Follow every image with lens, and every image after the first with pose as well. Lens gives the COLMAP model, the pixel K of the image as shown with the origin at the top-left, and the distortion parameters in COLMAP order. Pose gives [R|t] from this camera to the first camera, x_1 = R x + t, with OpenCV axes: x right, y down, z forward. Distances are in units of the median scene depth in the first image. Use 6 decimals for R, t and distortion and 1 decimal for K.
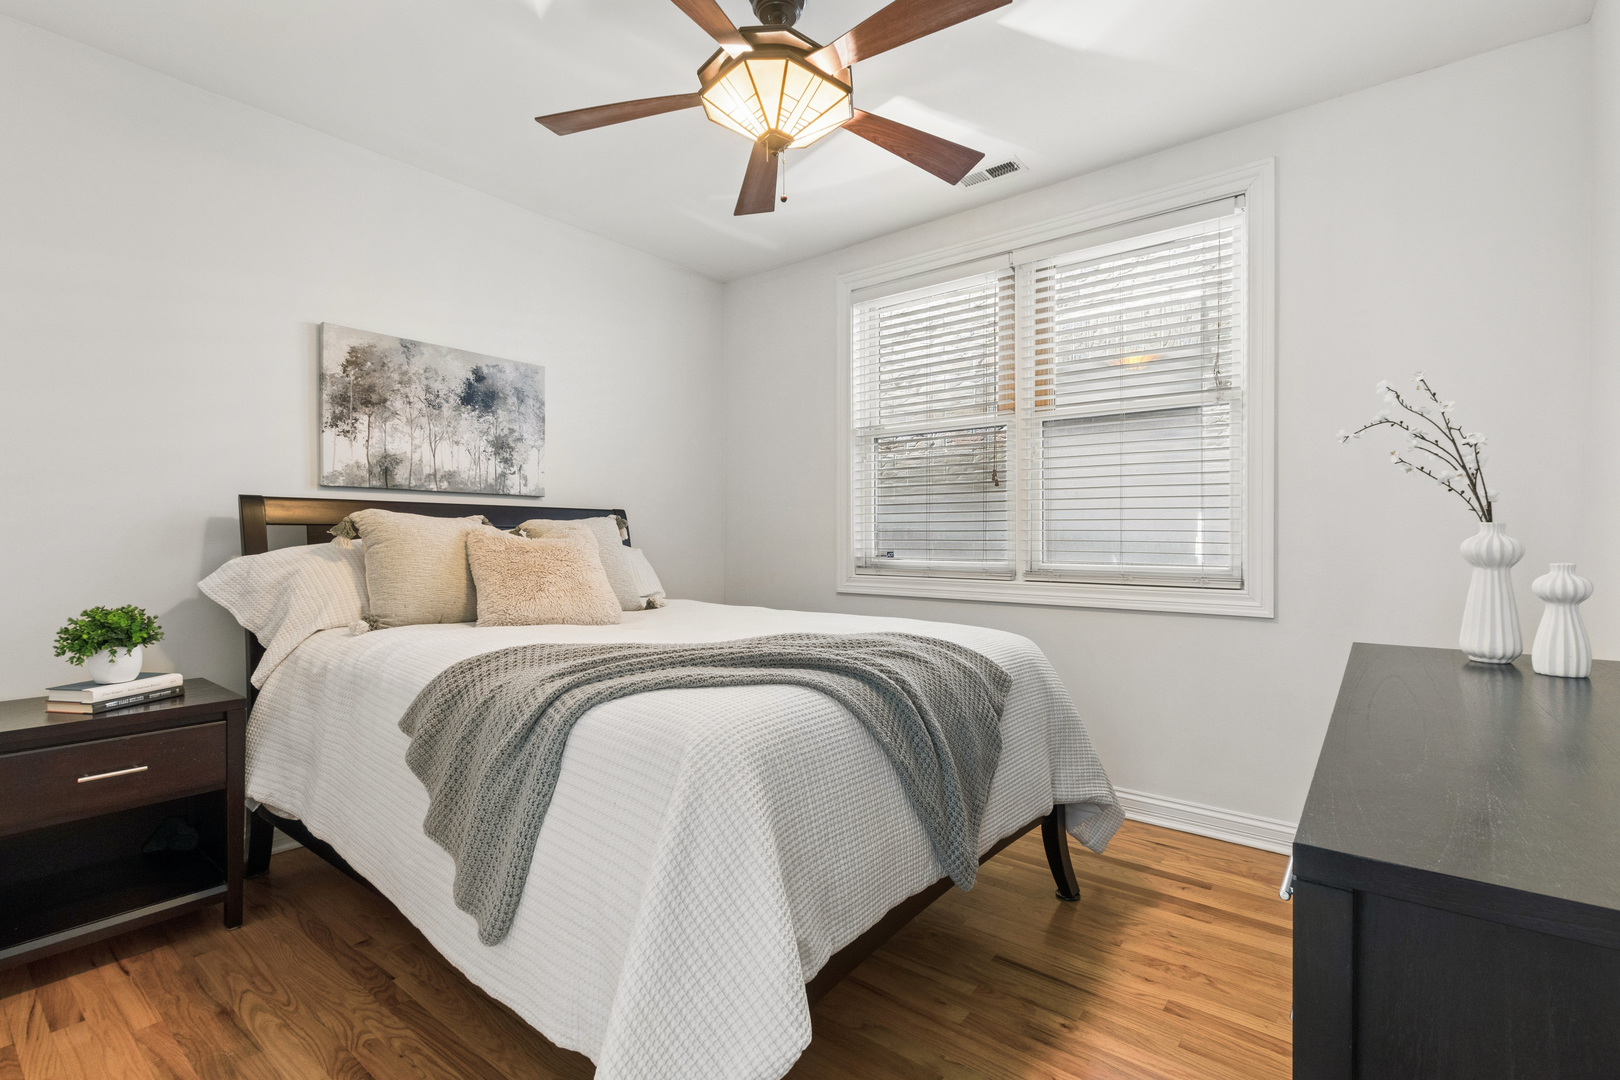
lens RADIAL K [[741.8, 0, 812.1], [0, 741.8, 537.9], [0, 0, 1]] dist [0.003797, -0.003384]
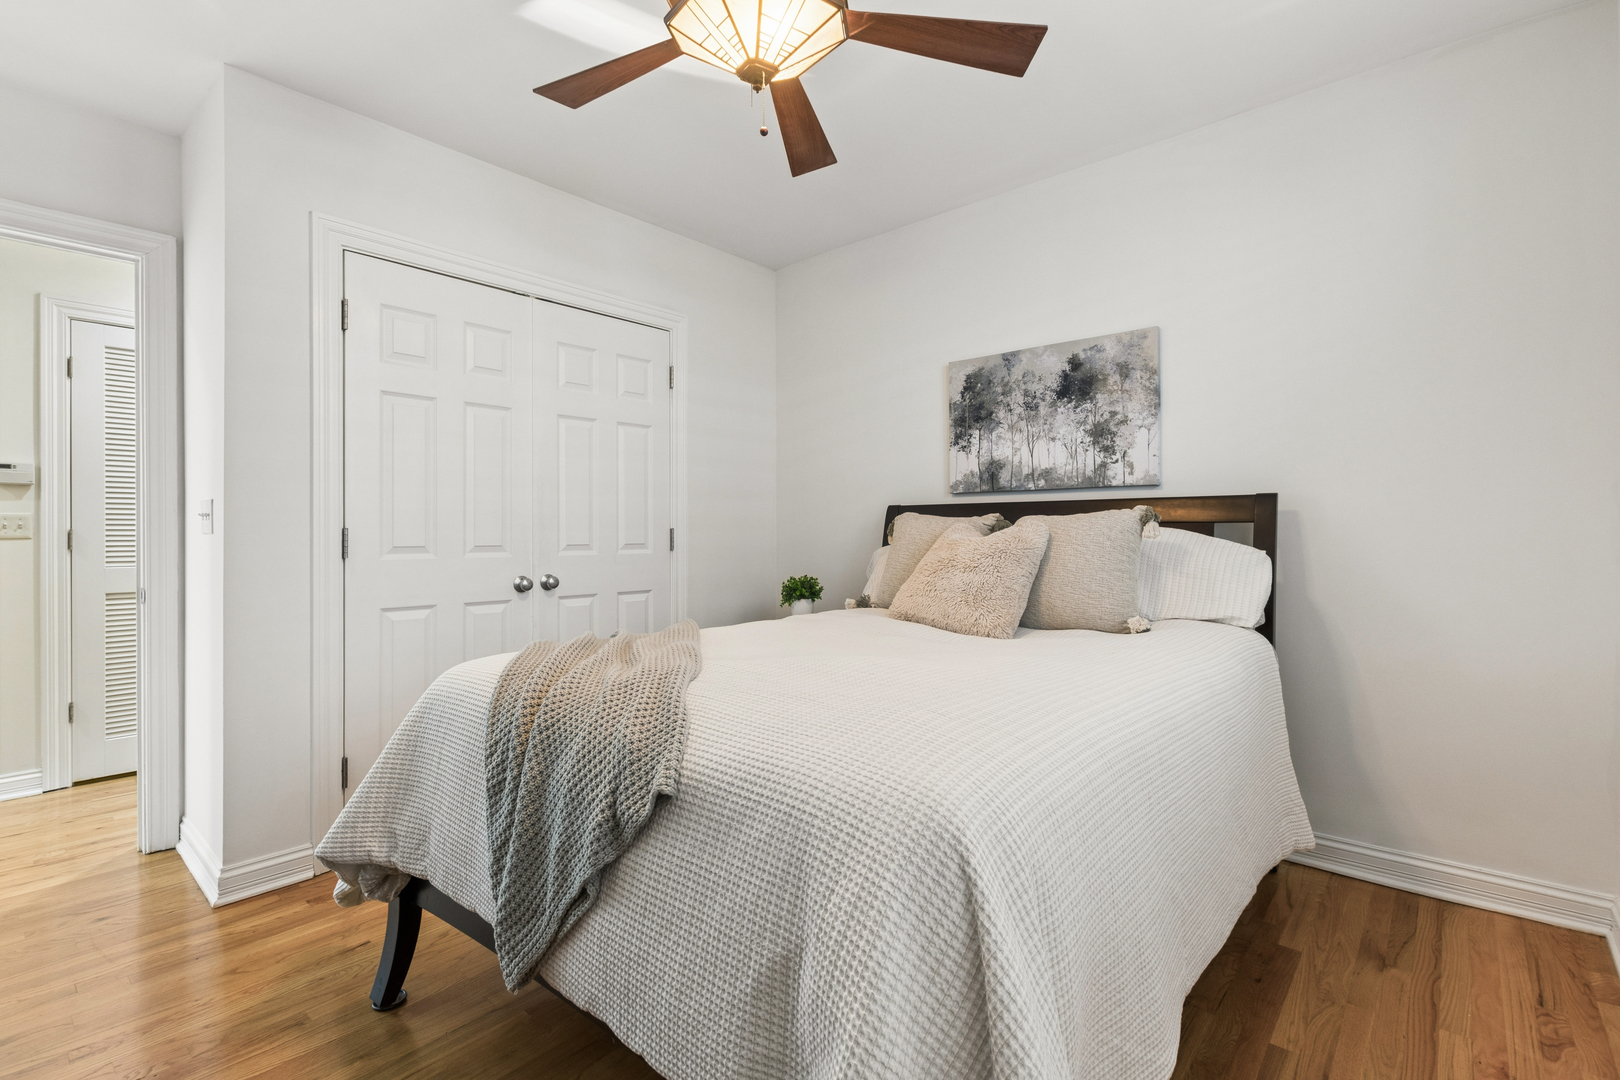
lens RADIAL K [[741.8, 0, 812.2], [0, 741.8, 539.1], [0, 0, 1]] dist [0.003797, -0.003384]
pose [[-0.045526, 0.006985, -0.998939, 0.529378], [0.002687, 0.999973, 0.006870, -0.002468], [0.998960, -0.002371, -0.045543, 0.729061]]
